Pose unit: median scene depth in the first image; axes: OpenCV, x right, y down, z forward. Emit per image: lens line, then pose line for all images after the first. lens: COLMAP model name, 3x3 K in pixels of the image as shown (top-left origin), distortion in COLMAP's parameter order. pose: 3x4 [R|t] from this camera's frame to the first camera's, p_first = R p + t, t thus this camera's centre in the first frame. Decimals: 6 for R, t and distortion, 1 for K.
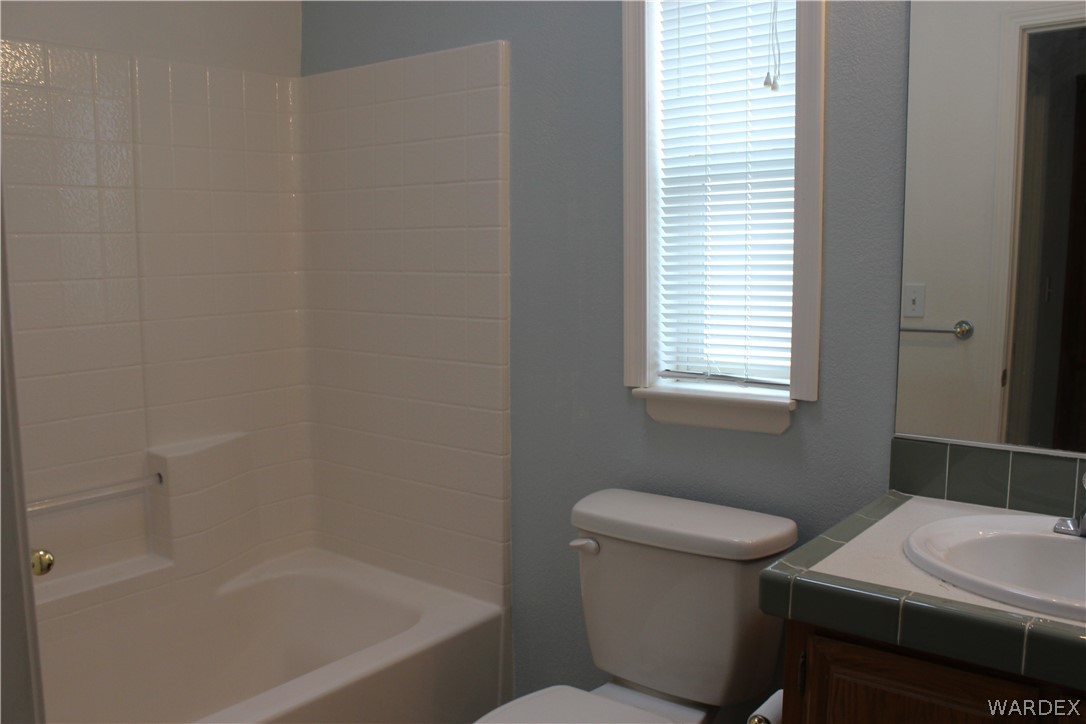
lens RADIAL K [[965.2, 0, 543.0], [0, 965.2, 362.0], [0, 0, 1]] dist [-0.158187, 0.166153]
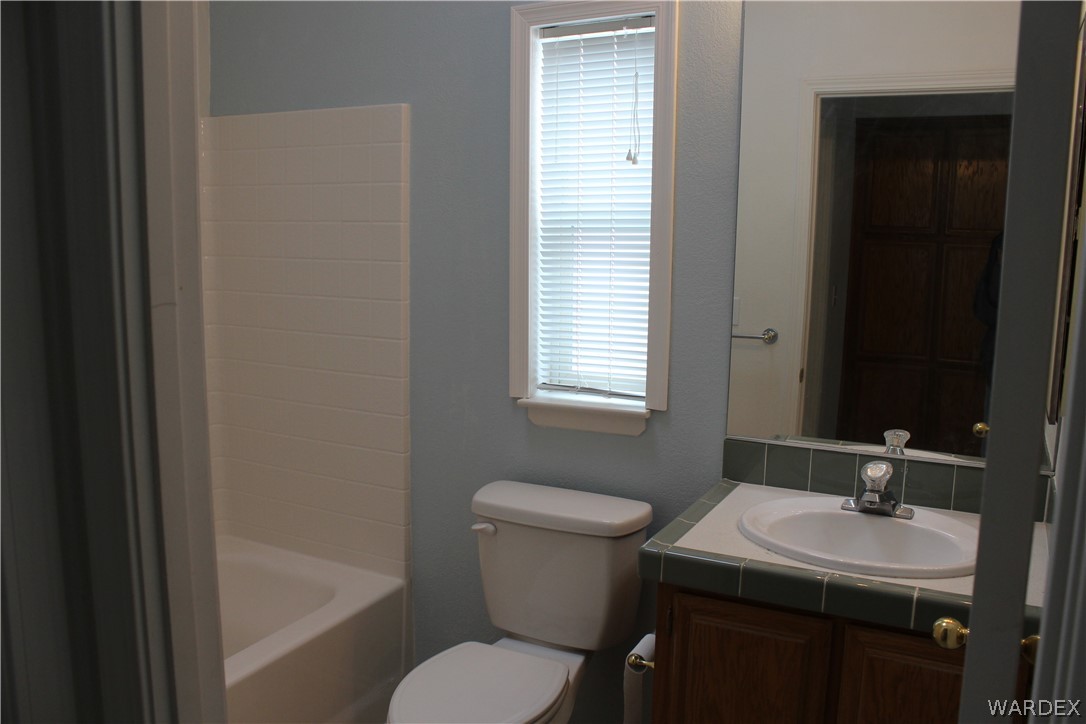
lens RADIAL K [[900.6, 0, 551.2], [0, 900.6, 370.8], [0, 0, 1]] dist [-0.171302, 0.162061]
pose [[0.982243, -0.009854, 0.187356, -0.084209], [0.004198, 0.999524, 0.030565, -0.046454], [-0.187568, -0.029236, 0.981817, -0.141440]]
